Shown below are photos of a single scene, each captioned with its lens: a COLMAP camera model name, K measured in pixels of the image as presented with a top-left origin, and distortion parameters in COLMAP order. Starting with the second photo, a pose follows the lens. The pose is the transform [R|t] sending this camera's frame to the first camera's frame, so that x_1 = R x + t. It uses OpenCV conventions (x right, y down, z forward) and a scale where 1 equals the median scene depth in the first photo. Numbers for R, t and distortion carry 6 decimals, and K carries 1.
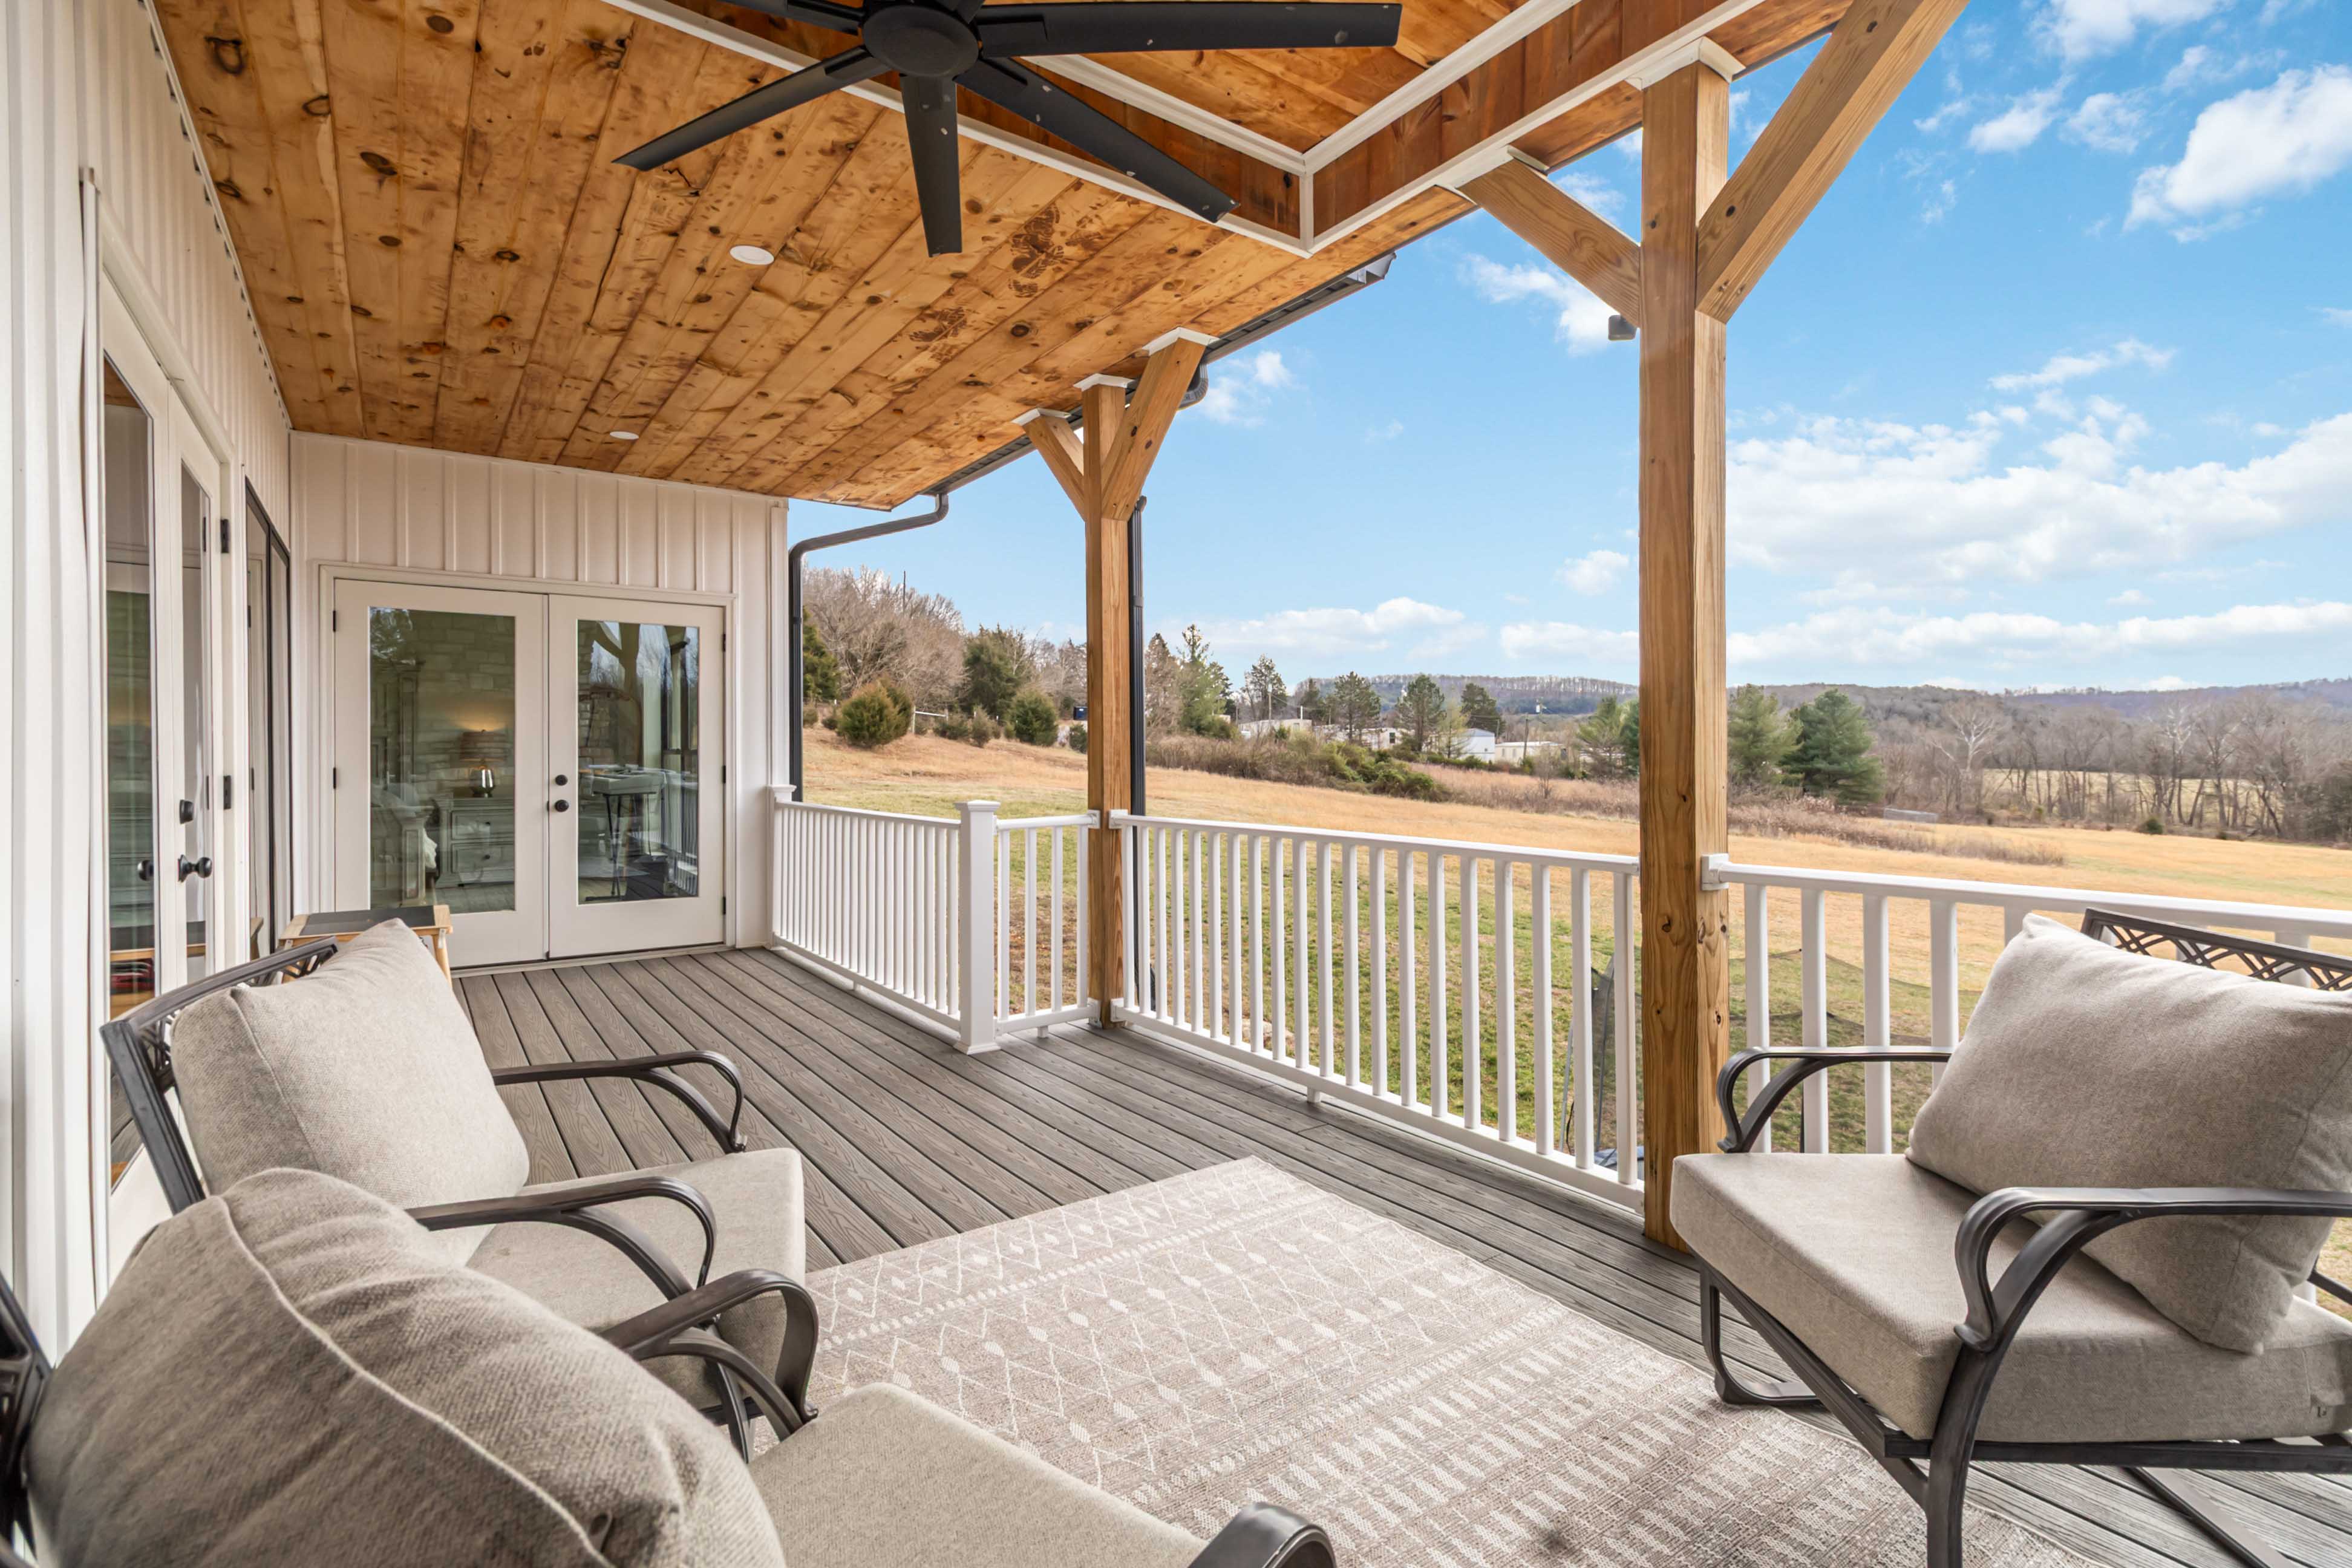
lens RADIAL K [[1087.2, 0, 1176.0], [0, 1087.2, 767.5], [0, 0, 1]] dist [-0.001832, -0.000266]
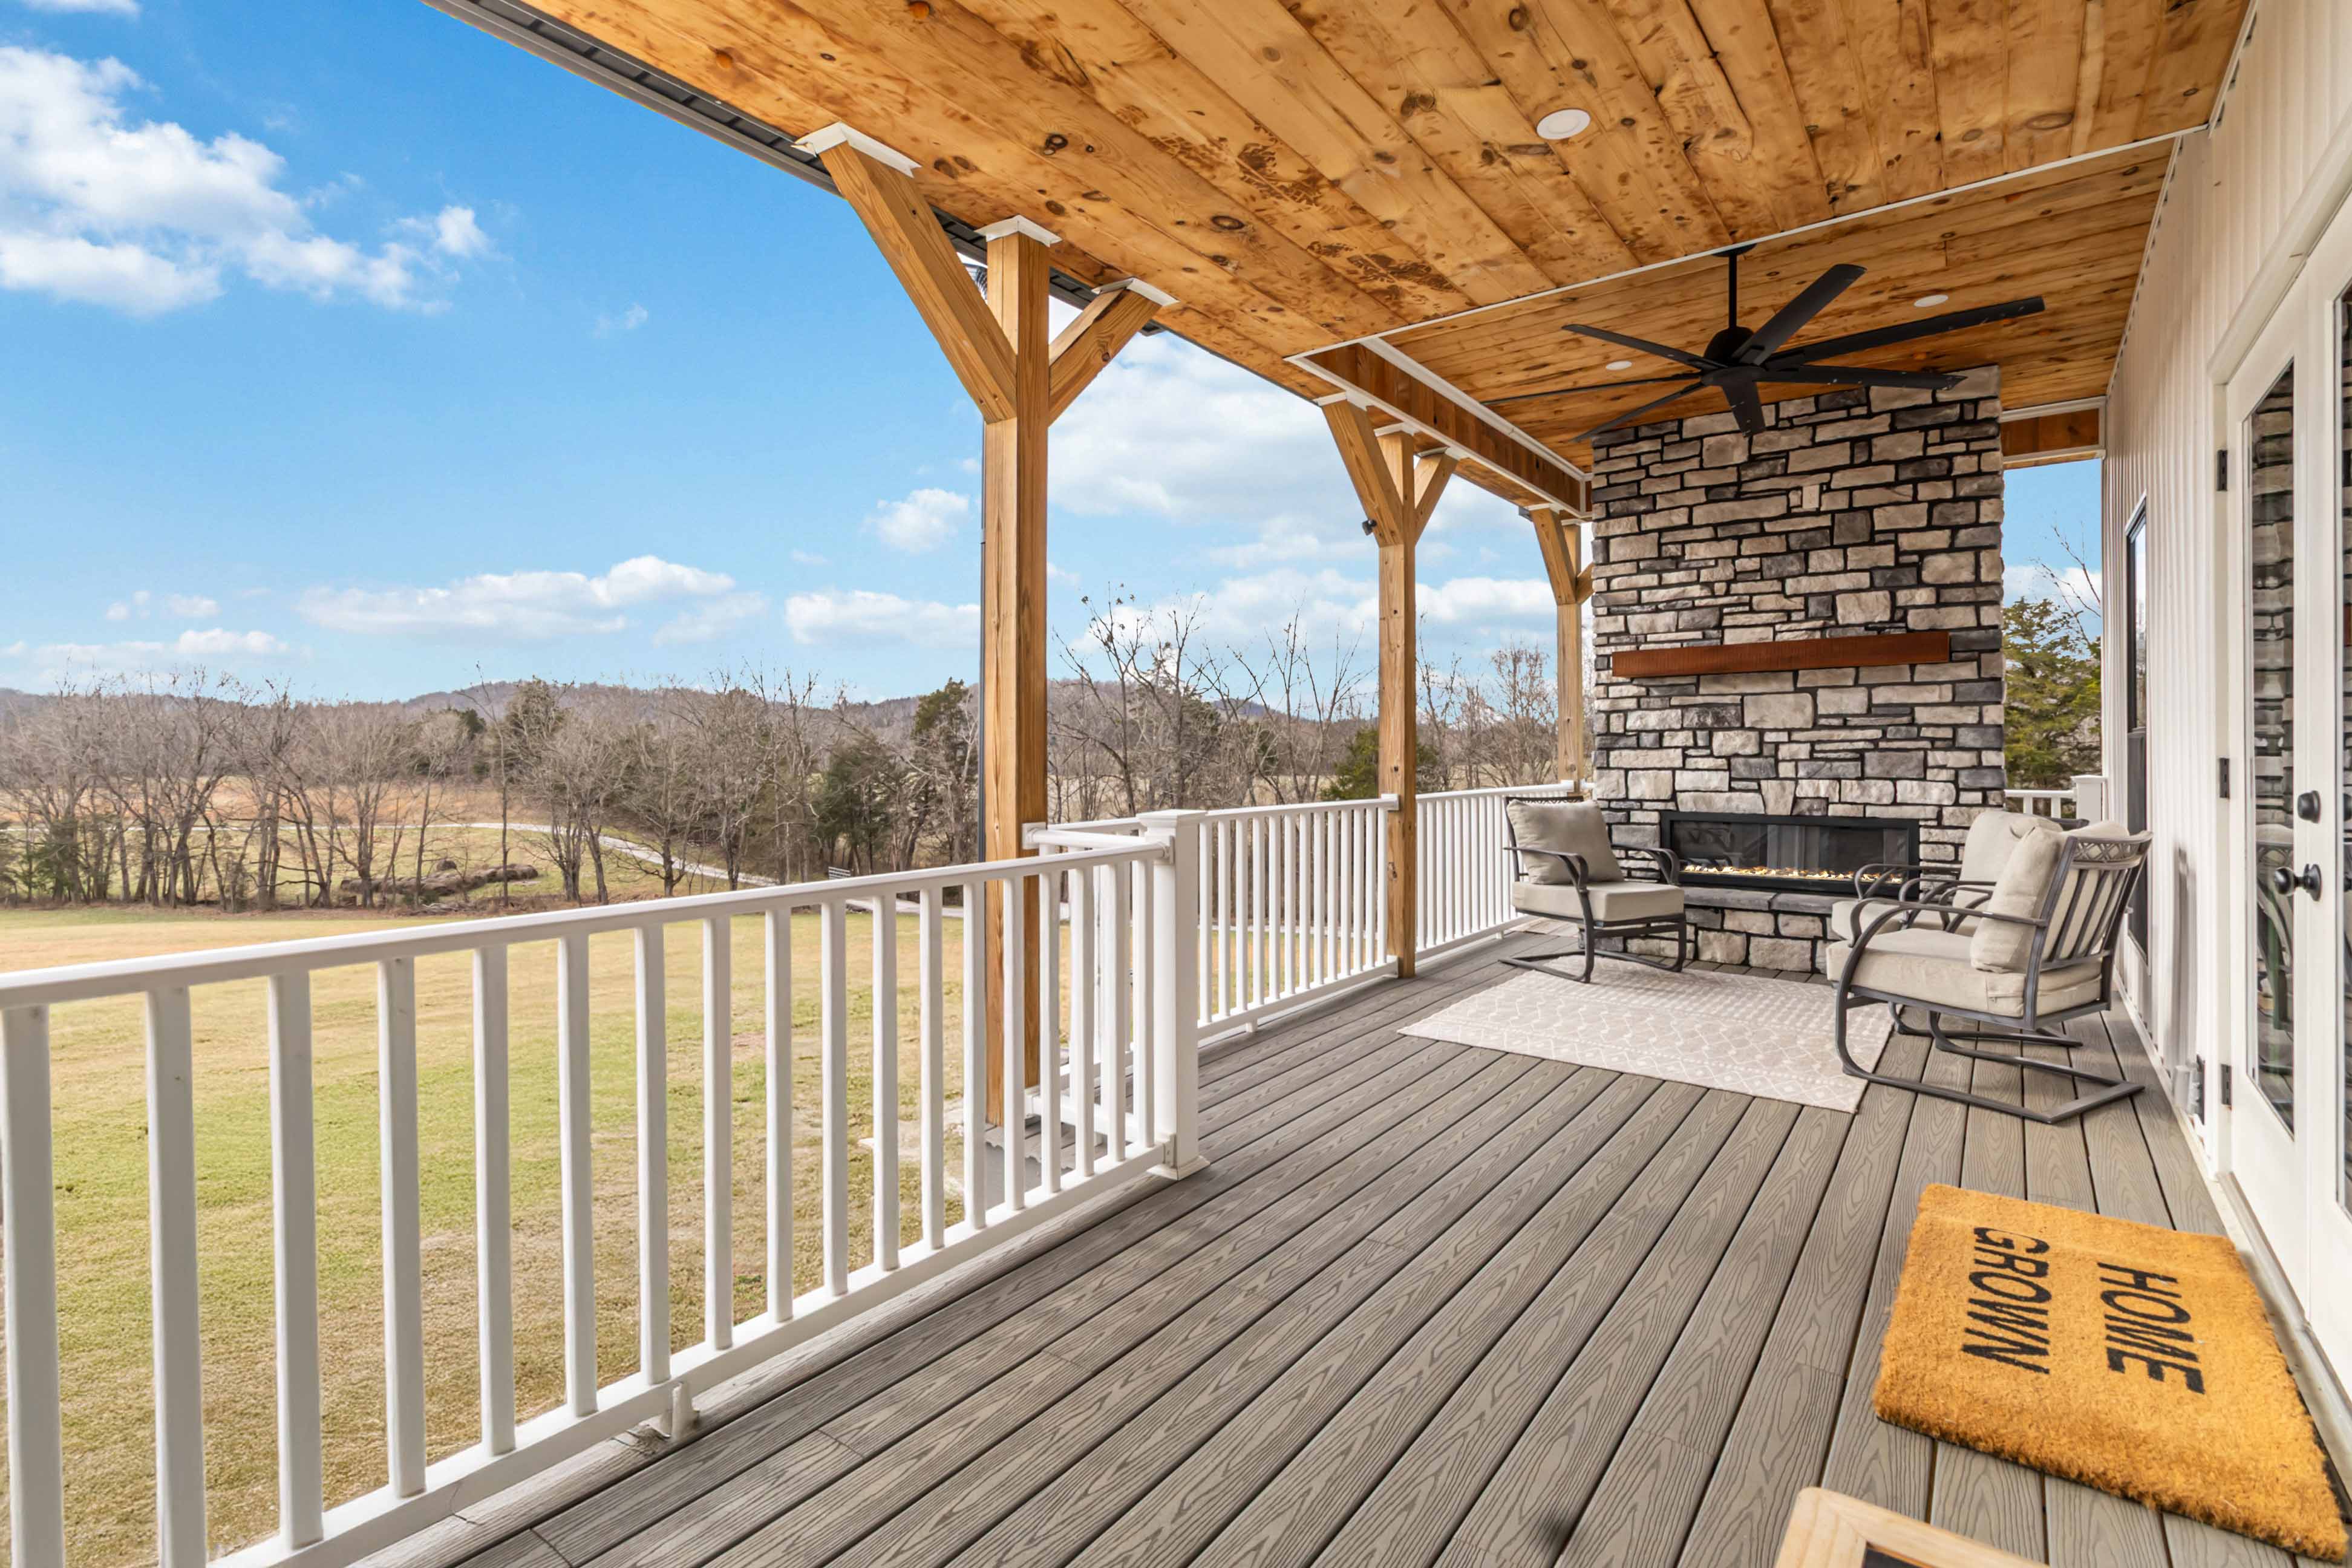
lens RADIAL K [[1107.6, 0, 1181.4], [0, 1107.6, 751.6], [0, 0, 1]] dist [0.000703, -0.000254]
pose [[-0.307026, -0.000020, 0.951701, -1.109482], [0.008376, 0.999961, 0.002724, -0.012297], [-0.951664, 0.008808, -0.307014, 1.560380]]
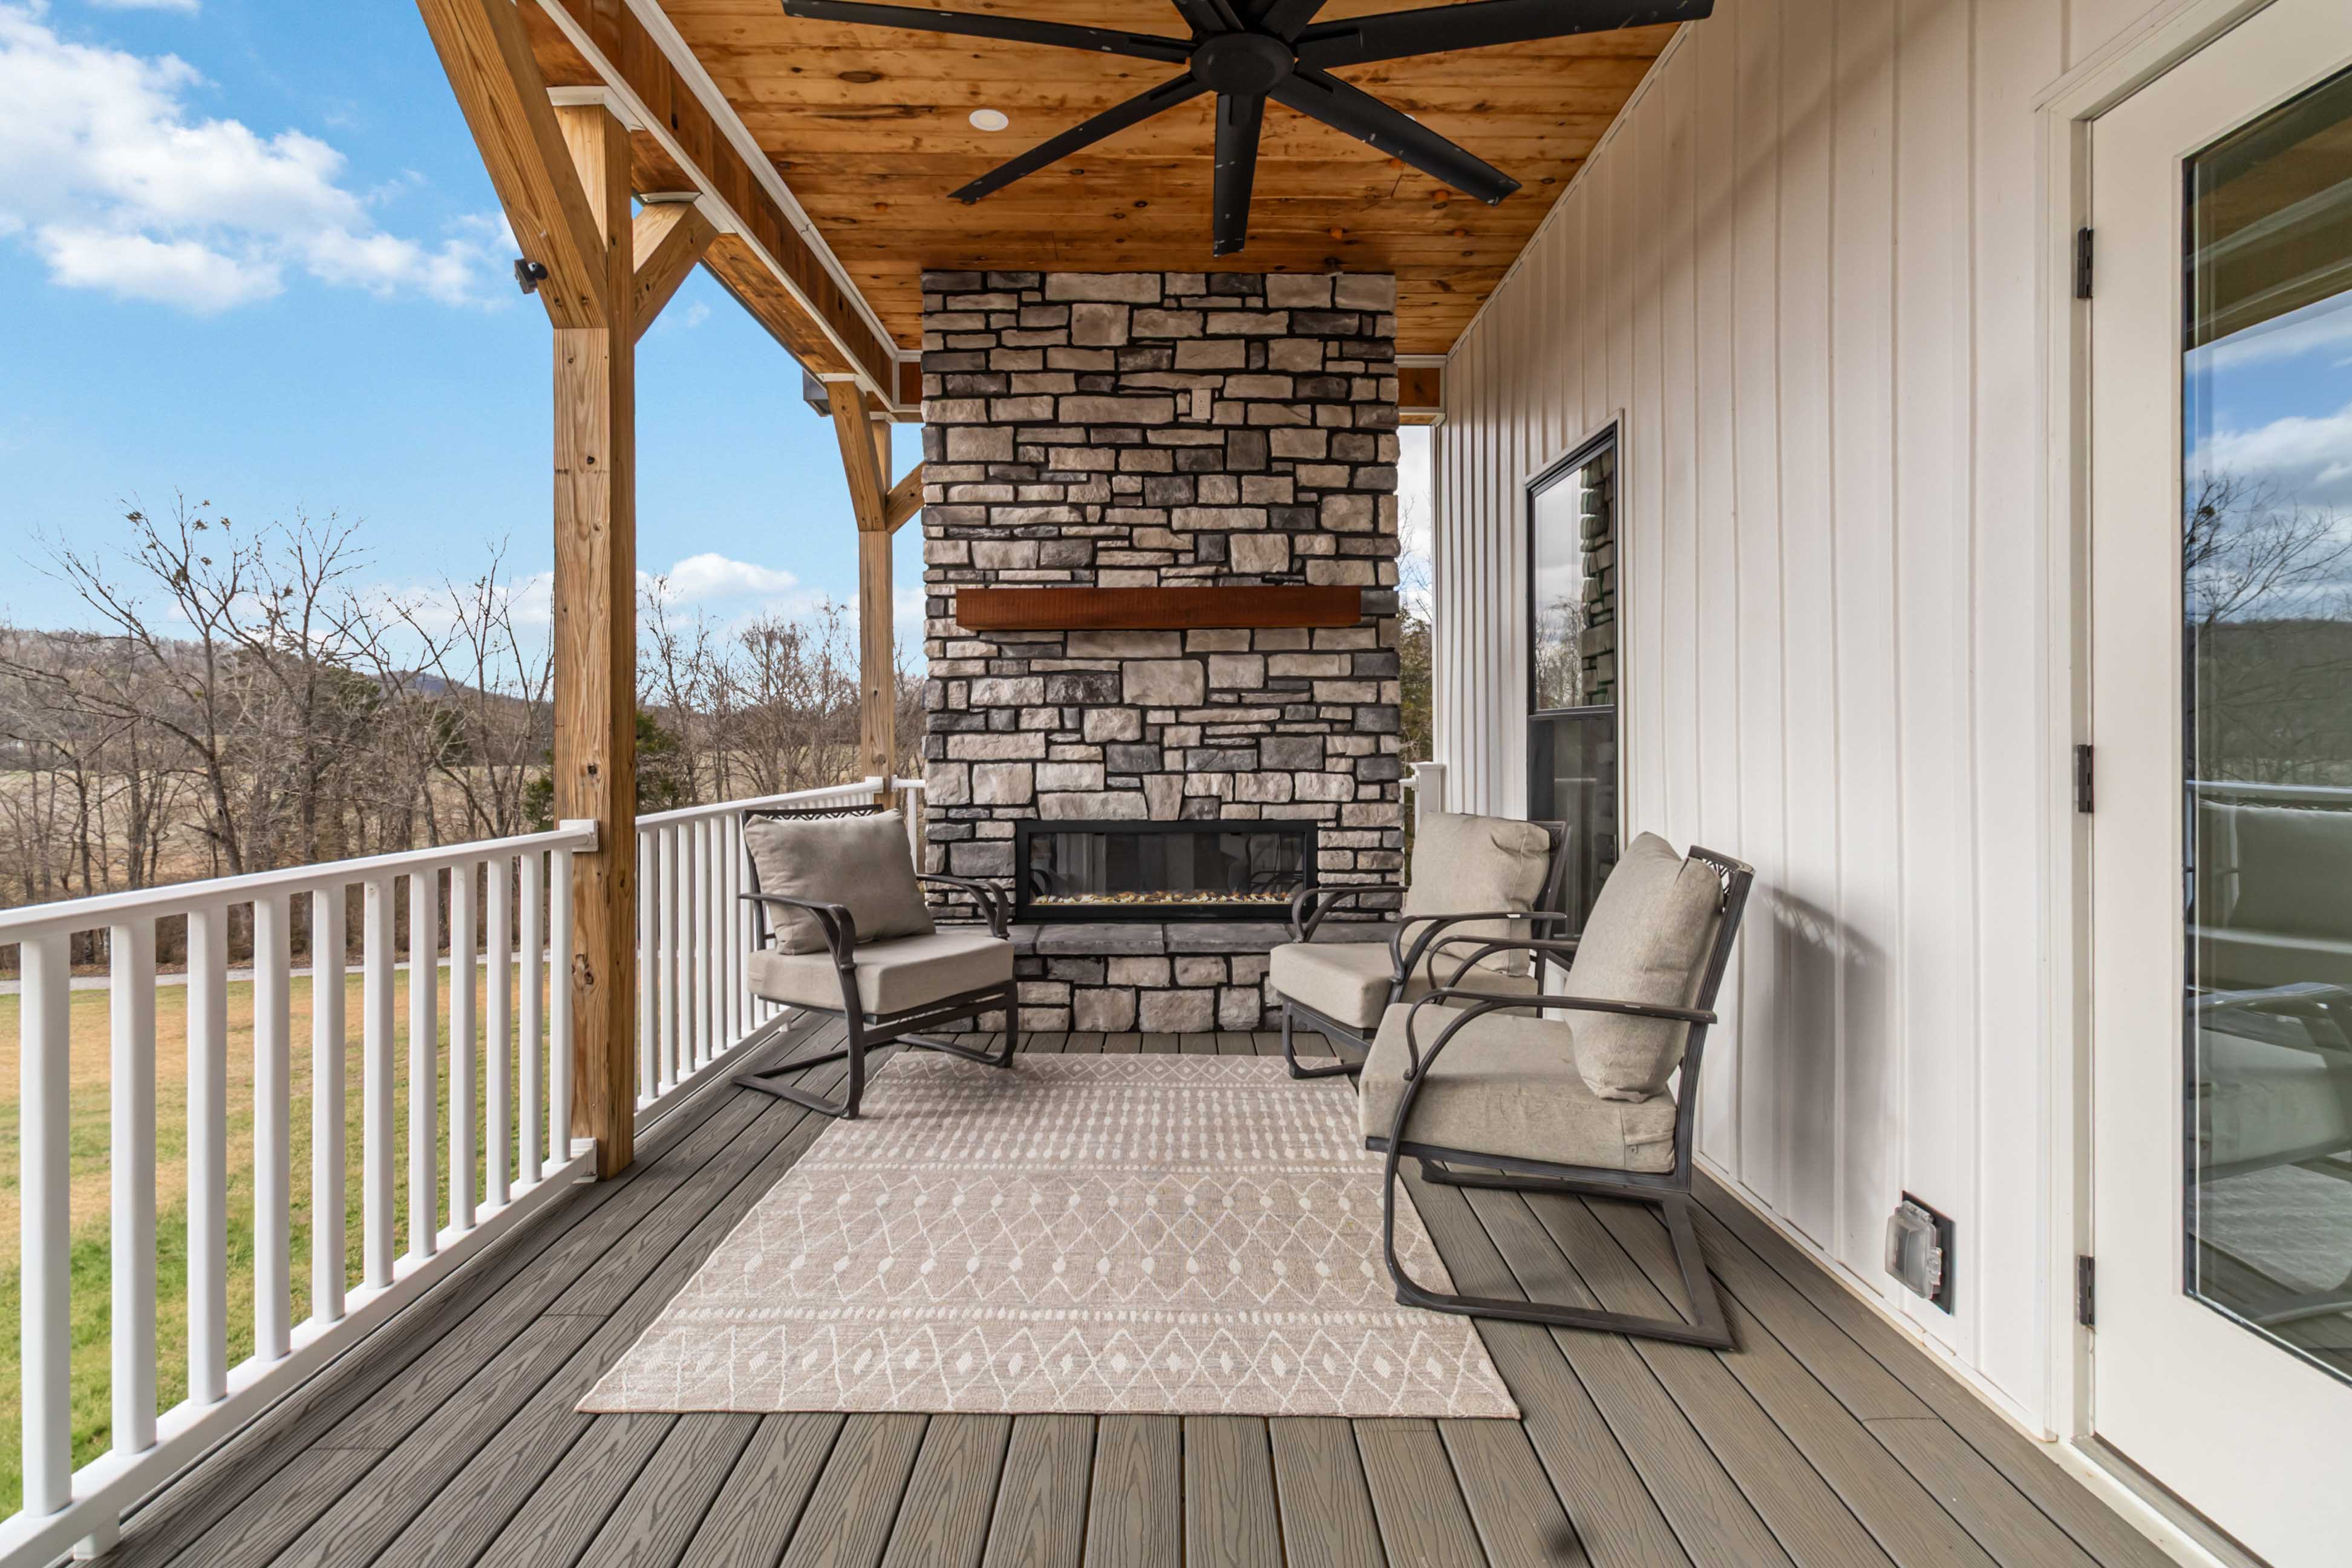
lens RADIAL K [[1100.7, 0, 1182.2], [0, 1100.7, 737.5], [0, 0, 1]] dist [-0.000846, 0.000036]
pose [[-0.823341, -0.000465, 0.567547, -0.493656], [0.004753, 0.999959, 0.007714, -0.008424], [-0.567527, 0.009049, -0.823305, 1.191074]]
